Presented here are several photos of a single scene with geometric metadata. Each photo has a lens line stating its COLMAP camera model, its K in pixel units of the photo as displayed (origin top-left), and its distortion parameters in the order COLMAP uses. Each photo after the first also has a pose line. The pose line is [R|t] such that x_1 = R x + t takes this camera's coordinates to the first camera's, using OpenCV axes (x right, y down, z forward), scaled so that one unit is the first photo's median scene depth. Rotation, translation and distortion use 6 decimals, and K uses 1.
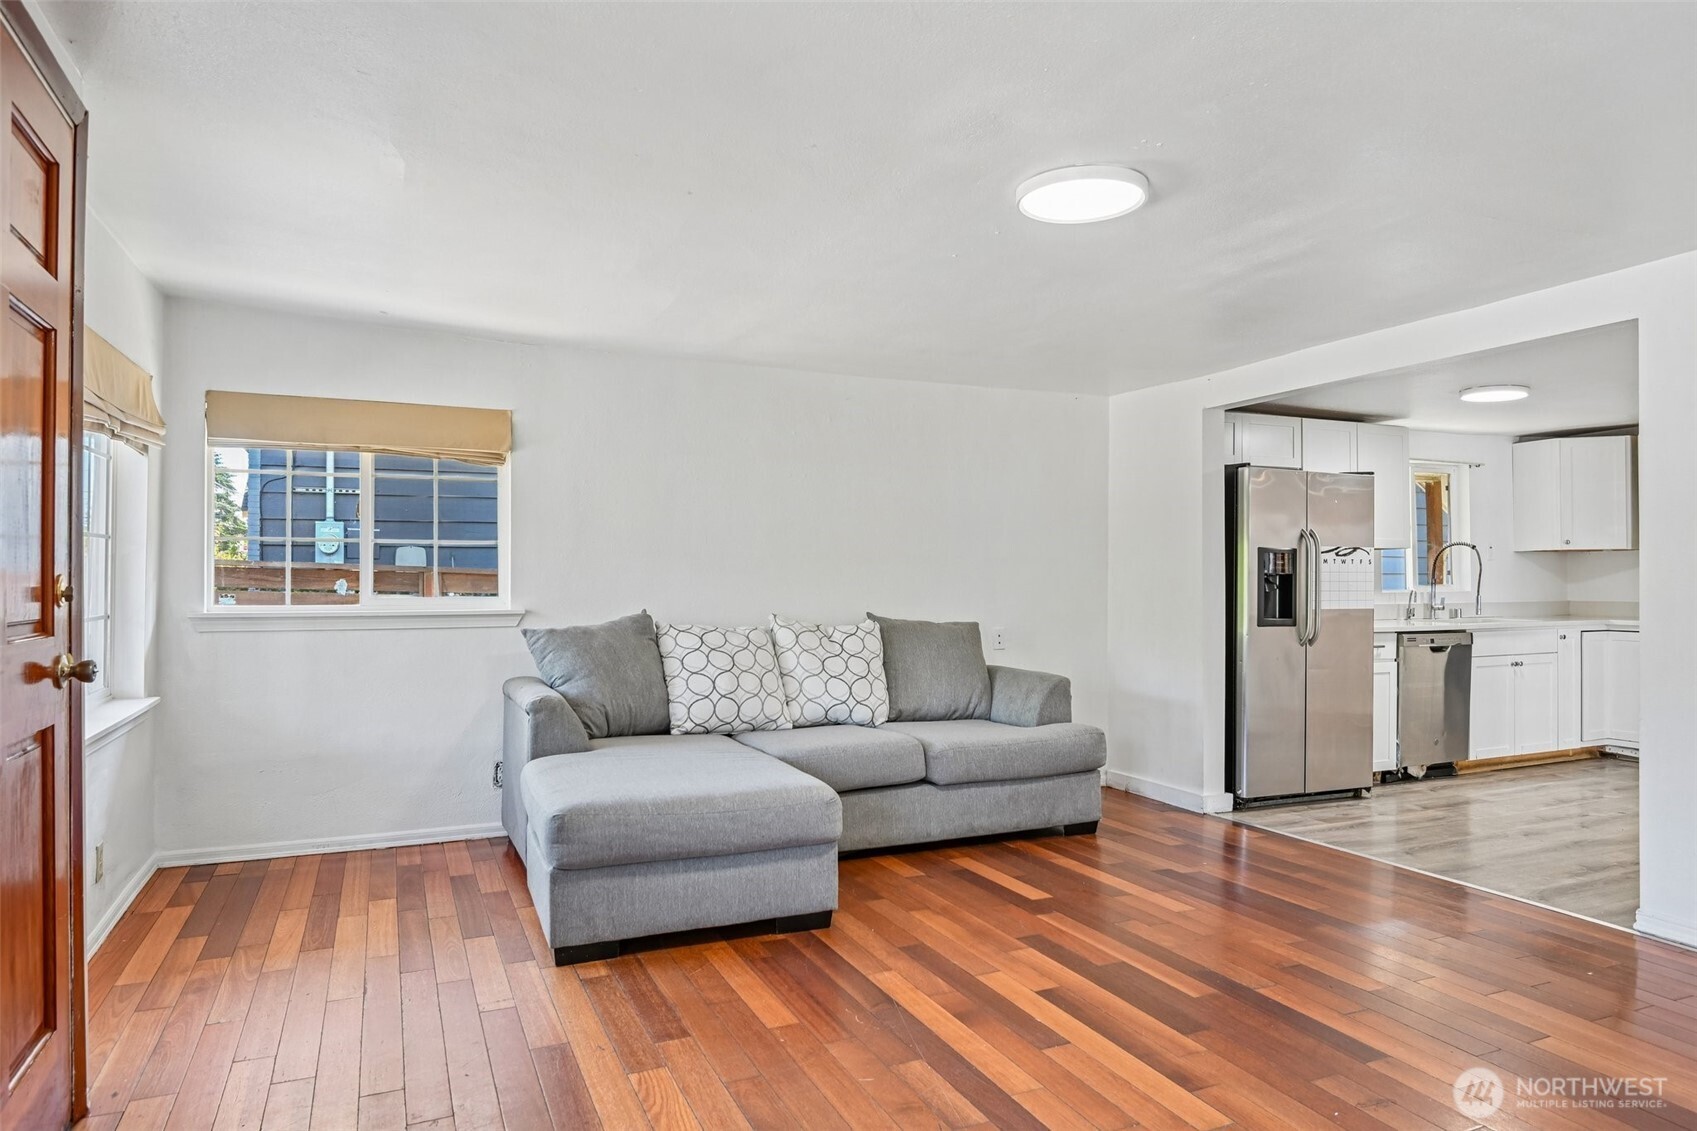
lens RADIAL K [[1039.1, 0, 842.2], [0, 1039.1, 571.8], [0, 0, 1]] dist [-0.023493, -0.002748]
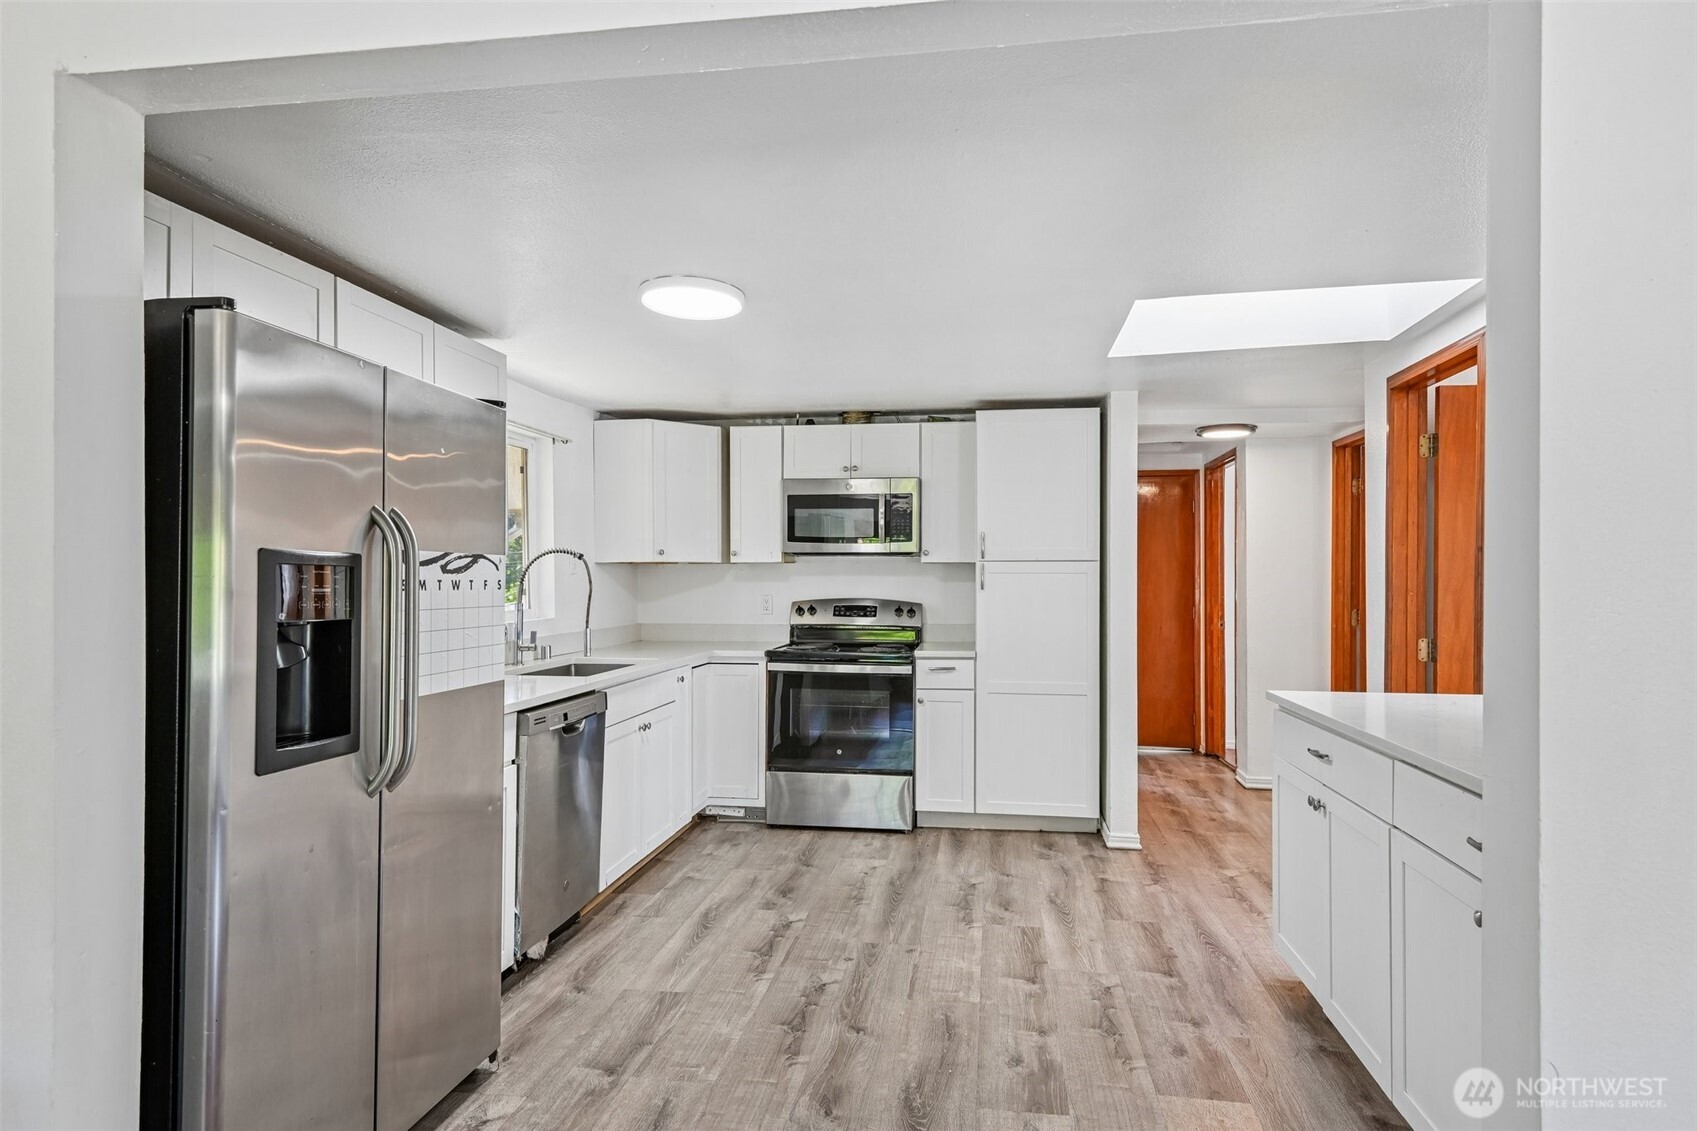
lens RADIAL K [[926.3, 0, 854.9], [0, 926.3, 583.2], [0, 0, 1]] dist [-0.015205, -0.007221]
pose [[0.529187, -0.004244, 0.848494, 0.233848], [-0.004980, 0.999955, 0.008108, -0.014670], [-0.848490, -0.008516, 0.529142, 0.632751]]
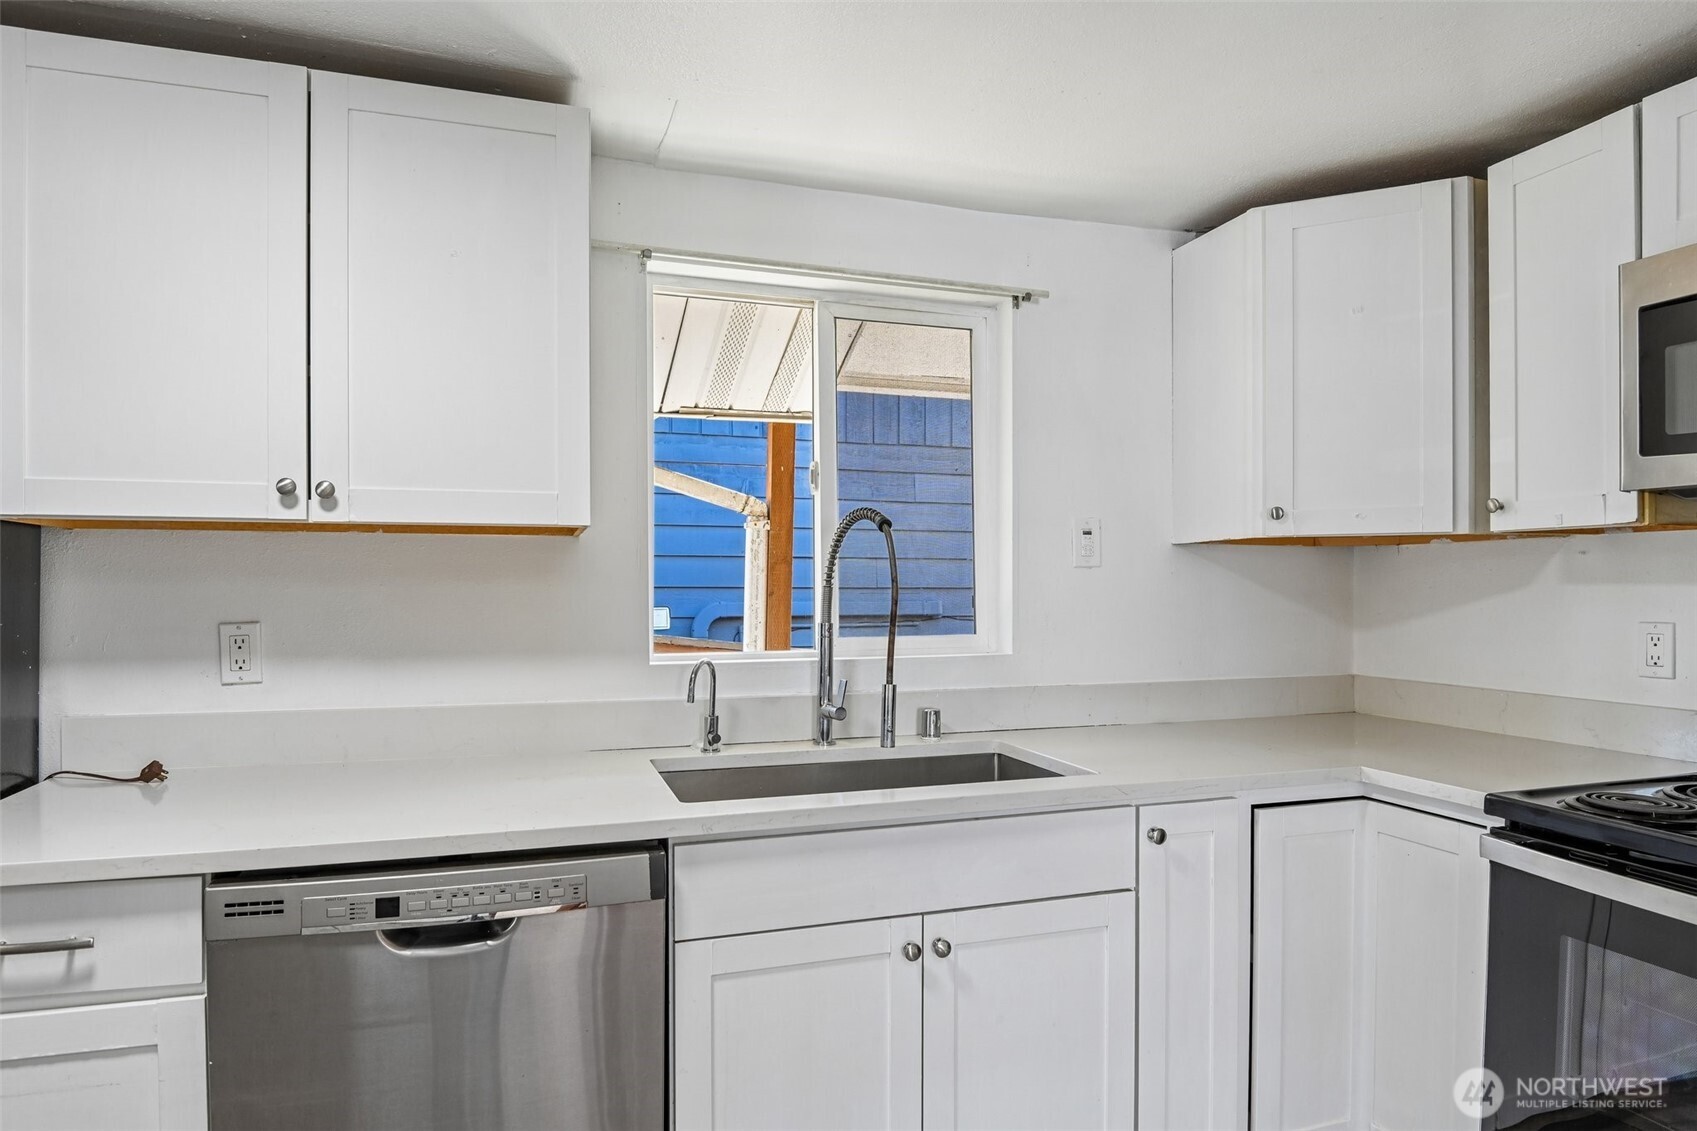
lens RADIAL K [[982.4, 0, 852.4], [0, 982.4, 599.5], [0, 0, 1]] dist [-0.023338, -0.004516]
pose [[0.996513, 0.002749, -0.083391, 0.755219], [-0.001186, 0.999823, 0.018795, -0.008370], [0.083428, -0.018630, 0.996340, 0.852627]]
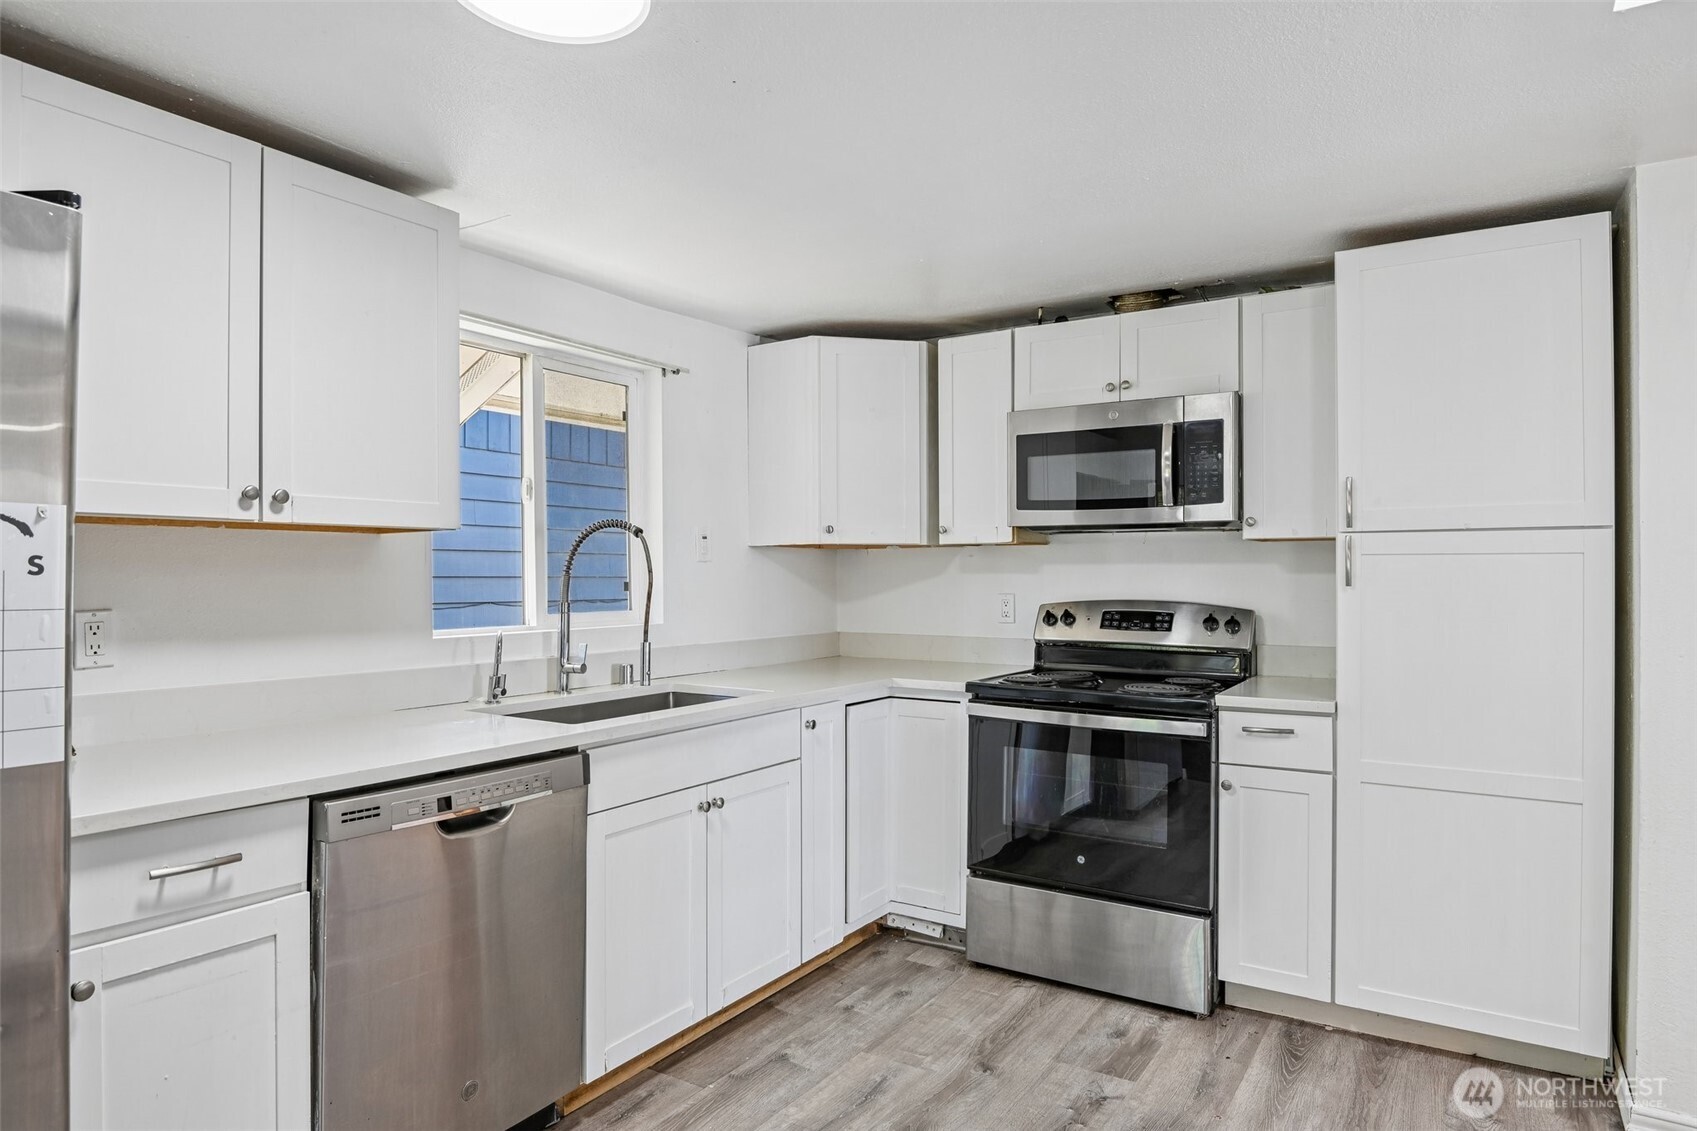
lens RADIAL K [[982.4, 0, 850.1], [0, 982.4, 573.2], [0, 0, 1]] dist [-0.023338, -0.004516]
pose [[0.833500, 0.001725, 0.552516, 0.549330], [-0.003700, 0.999990, 0.002460, -0.009243], [-0.552507, -0.004095, 0.833498, 0.720245]]
